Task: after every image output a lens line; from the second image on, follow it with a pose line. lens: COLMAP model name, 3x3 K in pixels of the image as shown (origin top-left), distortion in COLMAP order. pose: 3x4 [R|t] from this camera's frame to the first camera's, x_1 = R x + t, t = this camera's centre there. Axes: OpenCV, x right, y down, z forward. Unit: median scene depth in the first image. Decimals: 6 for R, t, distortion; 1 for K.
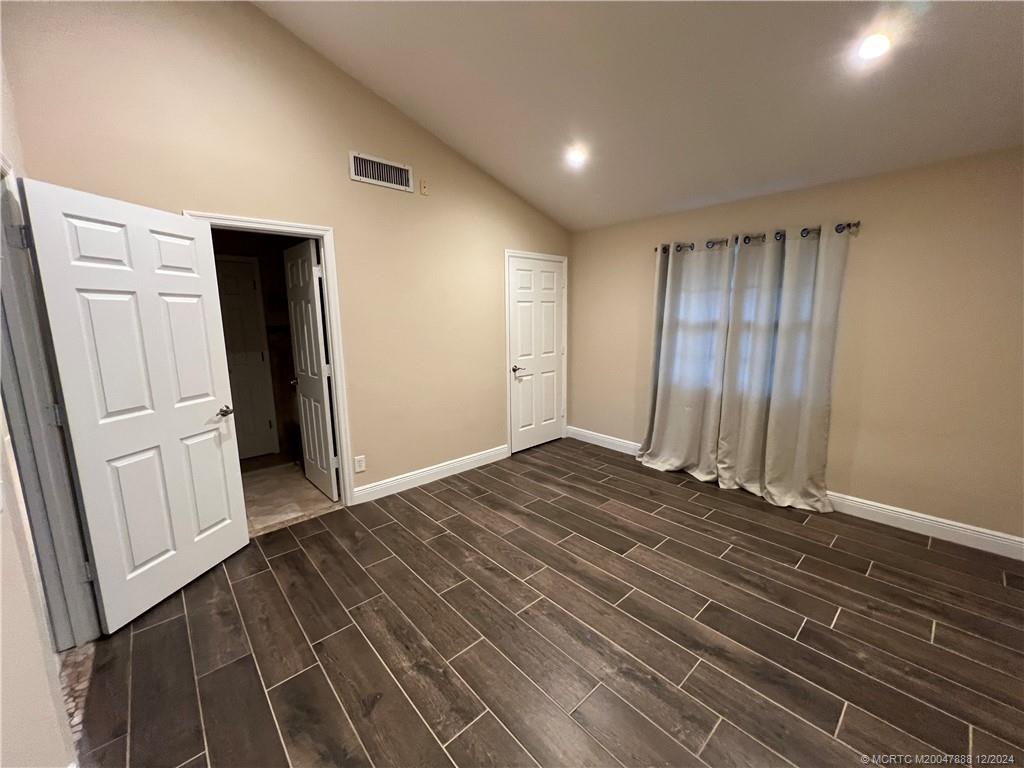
lens RADIAL K [[411.0, 0, 510.6], [0, 411.0, 383.4], [0, 0, 1]] dist [-0.000461, -0.000164]
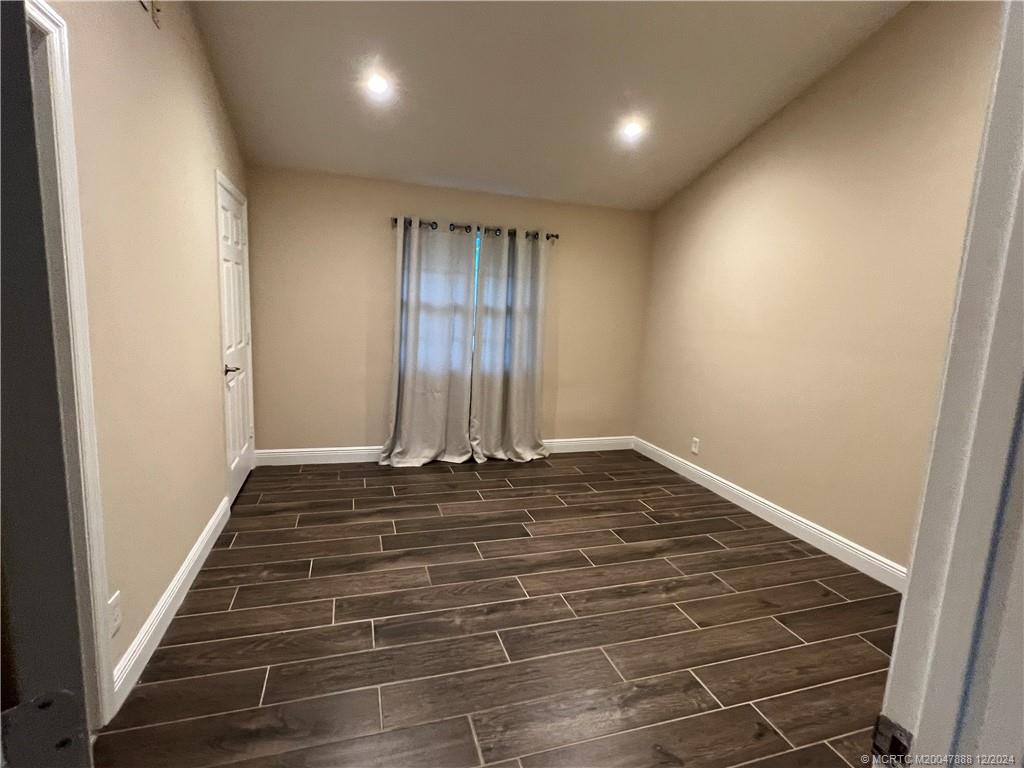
lens RADIAL K [[501.7, 0, 510.5], [0, 501.7, 383.9], [0, 0, 1]] dist [-0.003441, -0.000133]
pose [[0.413368, -0.107849, 0.904155, -0.630065], [0.100272, 0.992314, 0.072522, -0.034721], [-0.905026, 0.060683, 0.421005, 0.393519]]
